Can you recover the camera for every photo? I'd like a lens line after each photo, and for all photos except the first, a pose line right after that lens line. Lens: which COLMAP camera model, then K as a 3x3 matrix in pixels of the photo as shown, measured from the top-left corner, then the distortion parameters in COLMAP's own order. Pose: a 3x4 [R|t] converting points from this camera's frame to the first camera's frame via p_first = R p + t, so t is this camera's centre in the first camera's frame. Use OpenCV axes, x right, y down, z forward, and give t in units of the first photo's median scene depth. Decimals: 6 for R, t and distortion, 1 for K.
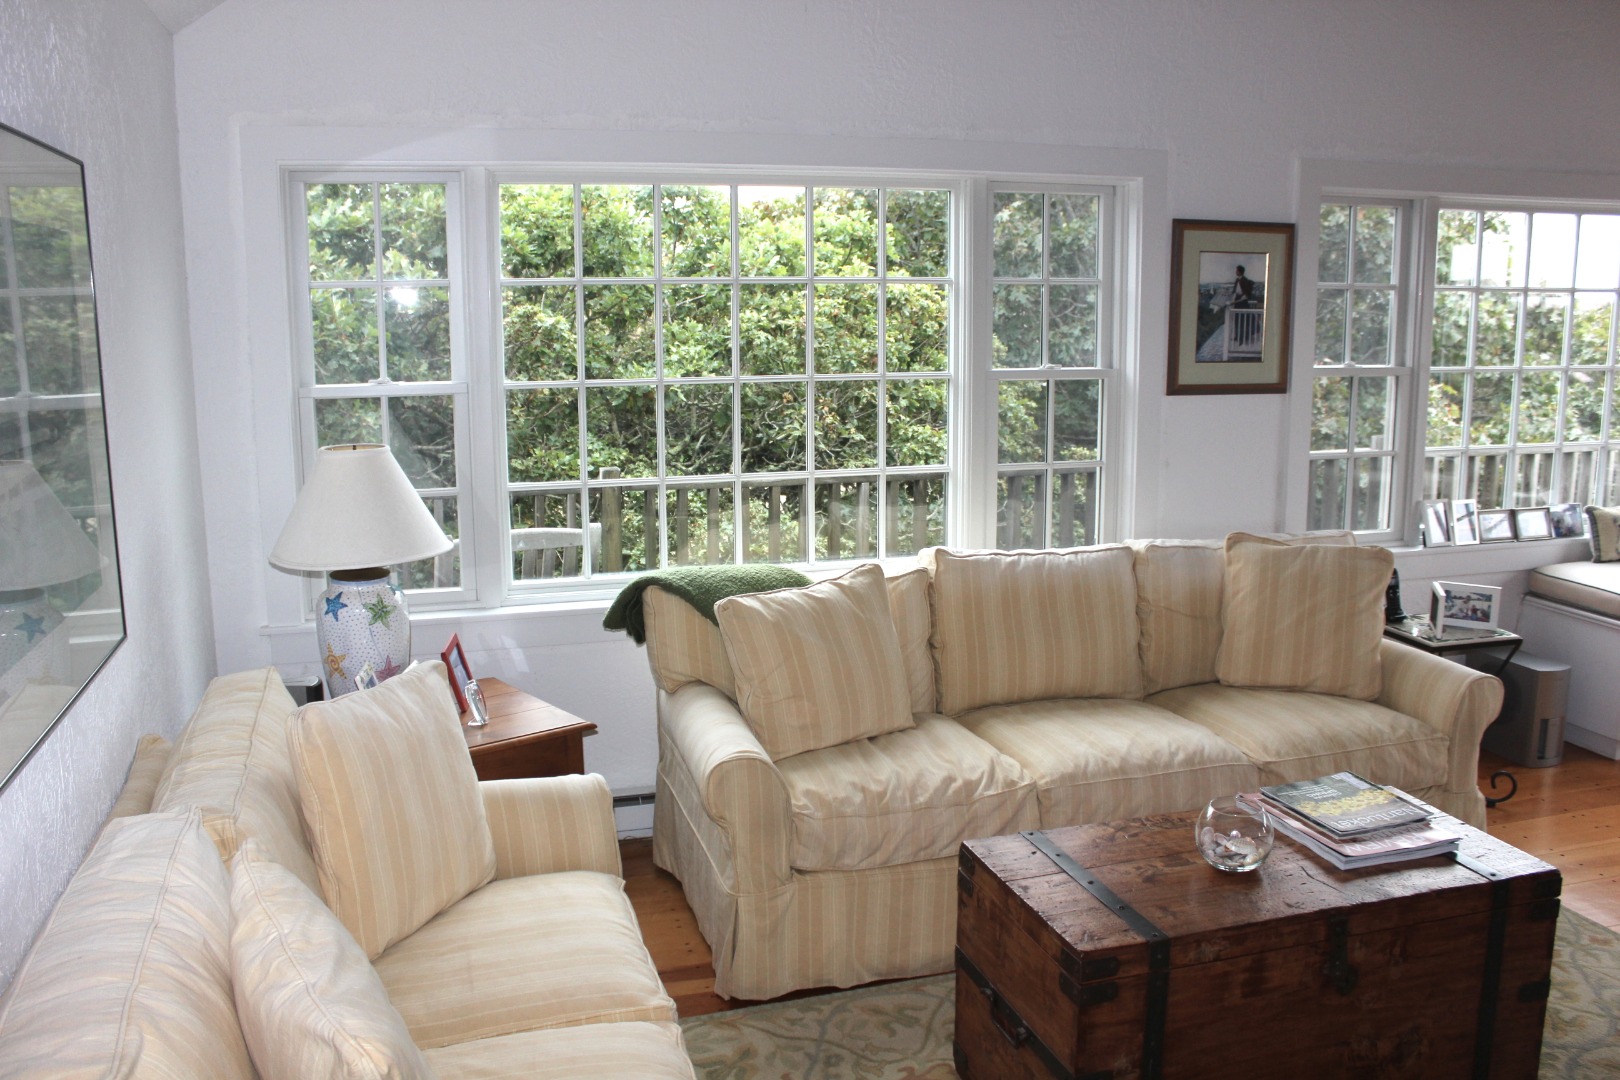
lens RADIAL K [[1413.8, 0, 807.8], [0, 1413.8, 509.9], [0, 0, 1]] dist [-0.139007, 0.174867]
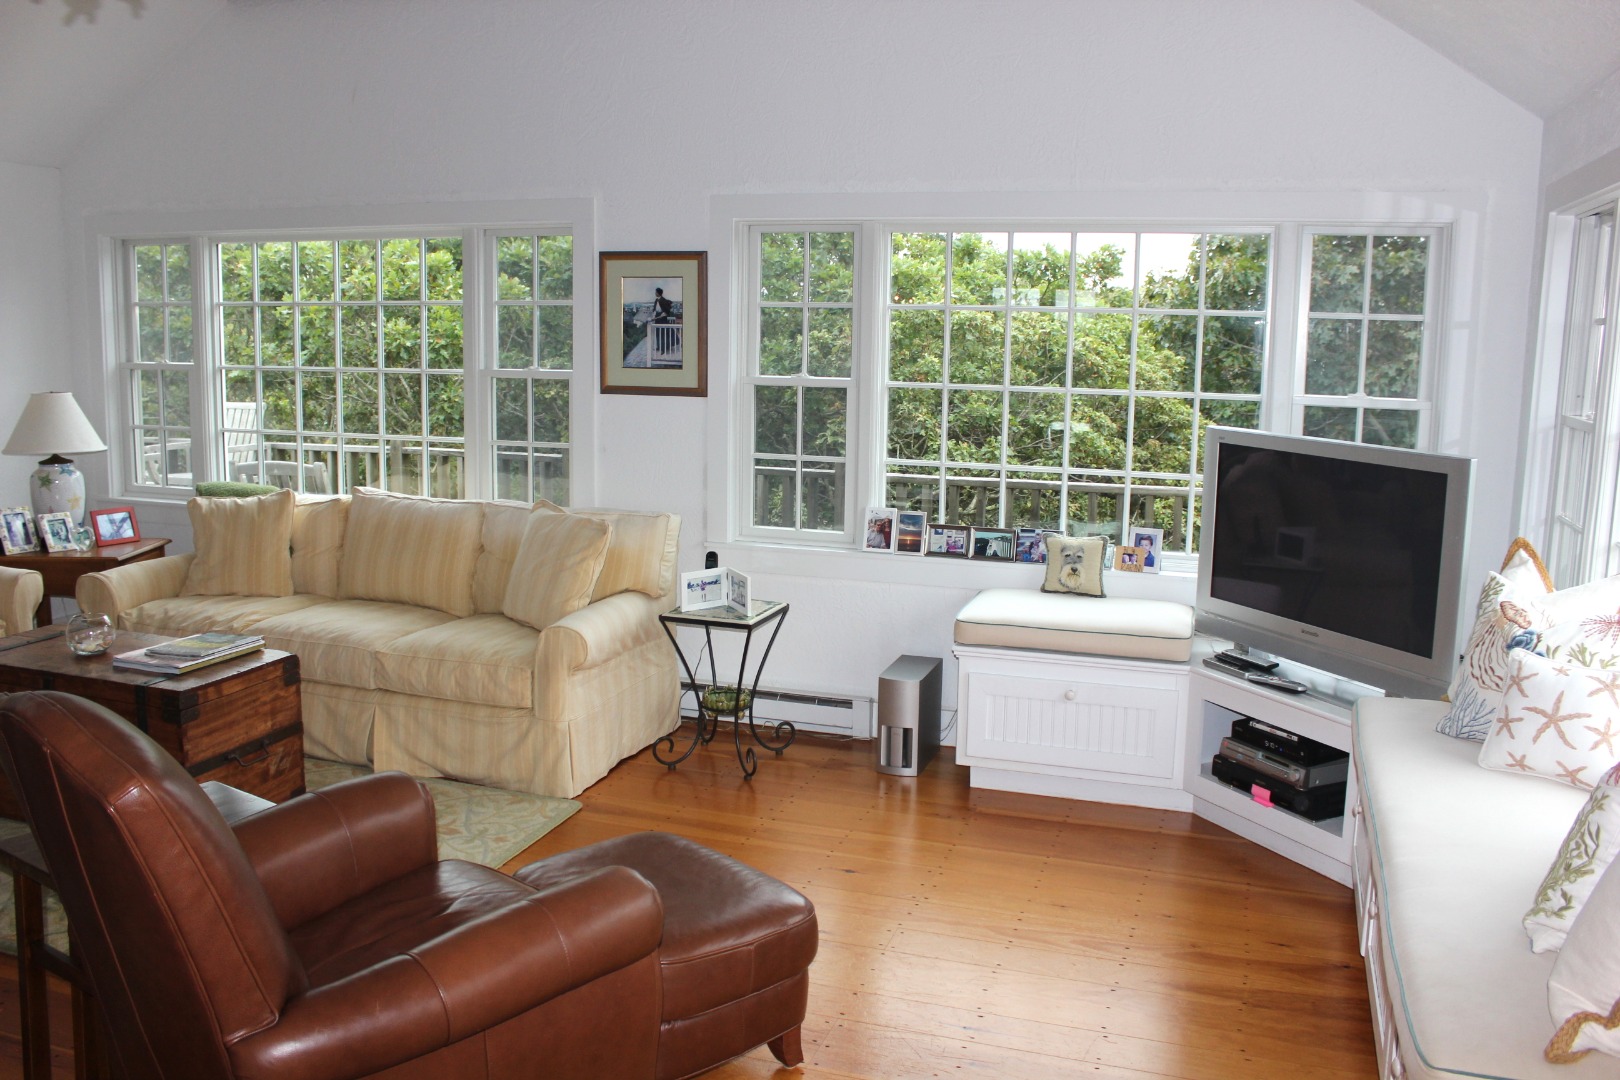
lens RADIAL K [[1413.8, 0, 807.8], [0, 1413.8, 509.9], [0, 0, 1]] dist [-0.139007, 0.174867]
pose [[0.778582, 0.093498, -0.620539, 1.176113], [-0.105389, 0.994276, 0.017579, -0.020755], [0.618630, 0.051712, 0.783979, 0.142498]]
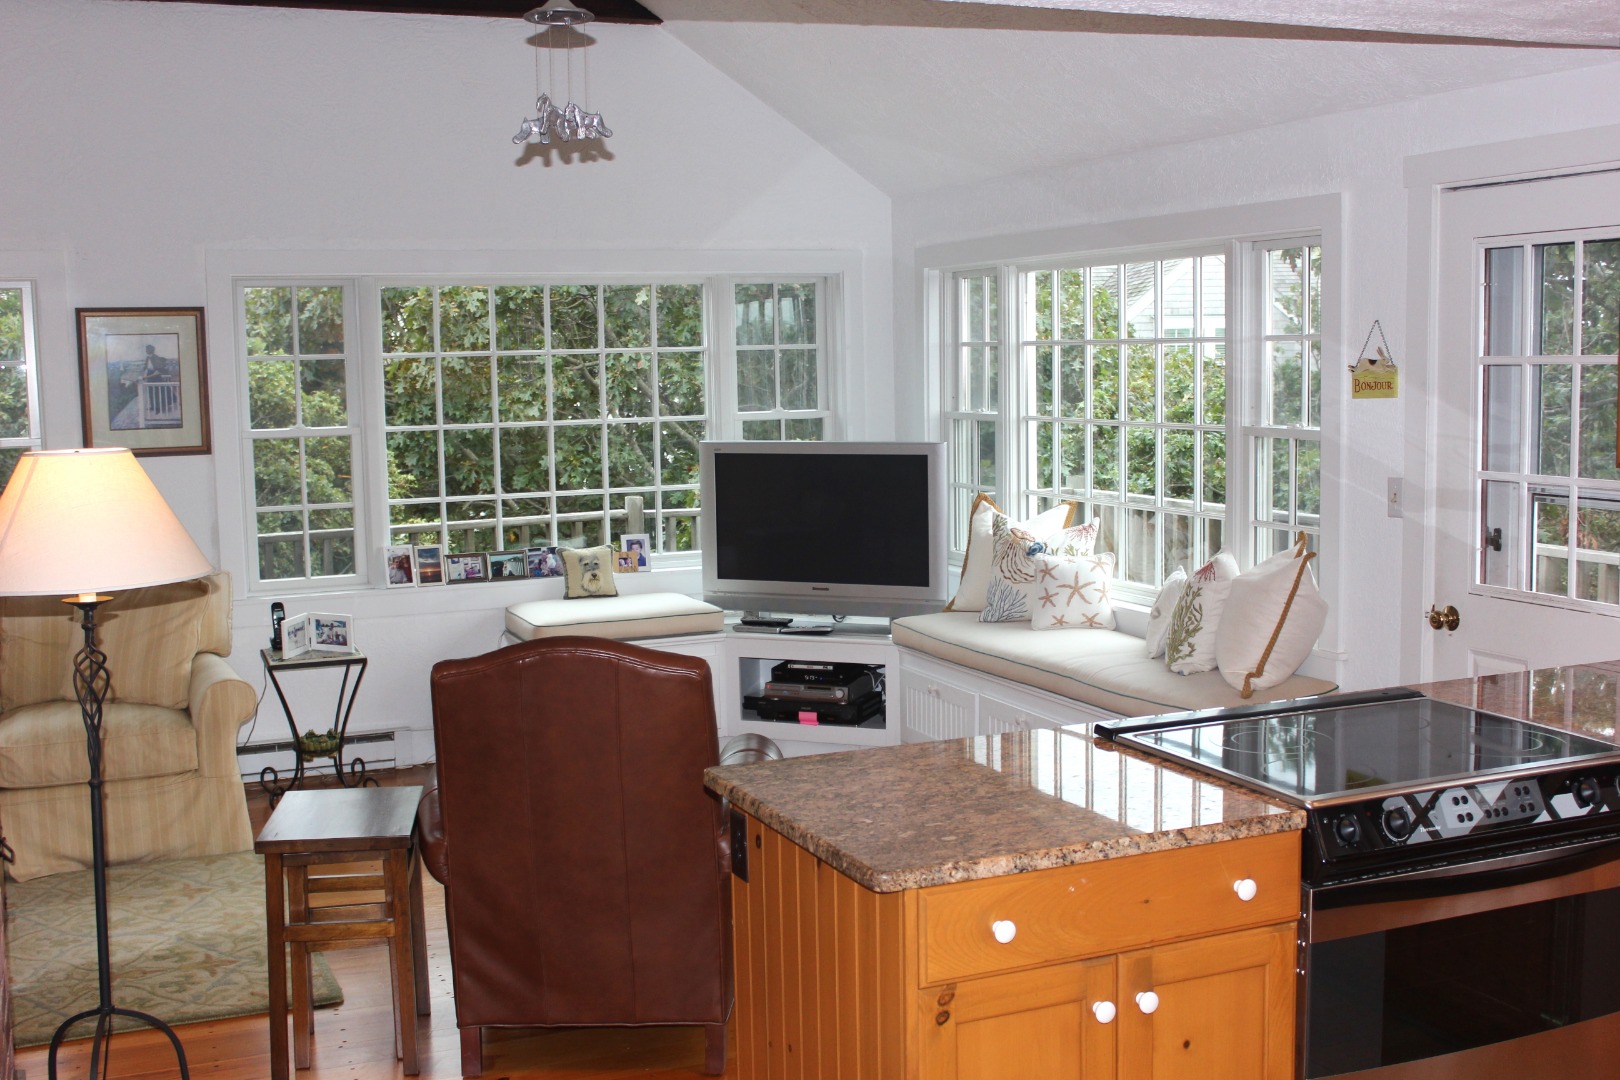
lens RADIAL K [[1881.1, 0, 810.0], [0, 1881.1, 540.0], [0, 0, 1]] dist [-0.029707, -0.028301]
pose [[0.997660, -0.032579, 0.060106, 0.756450], [0.035467, 0.998236, -0.047616, 0.078455], [-0.058449, 0.049636, 0.997056, -0.567393]]
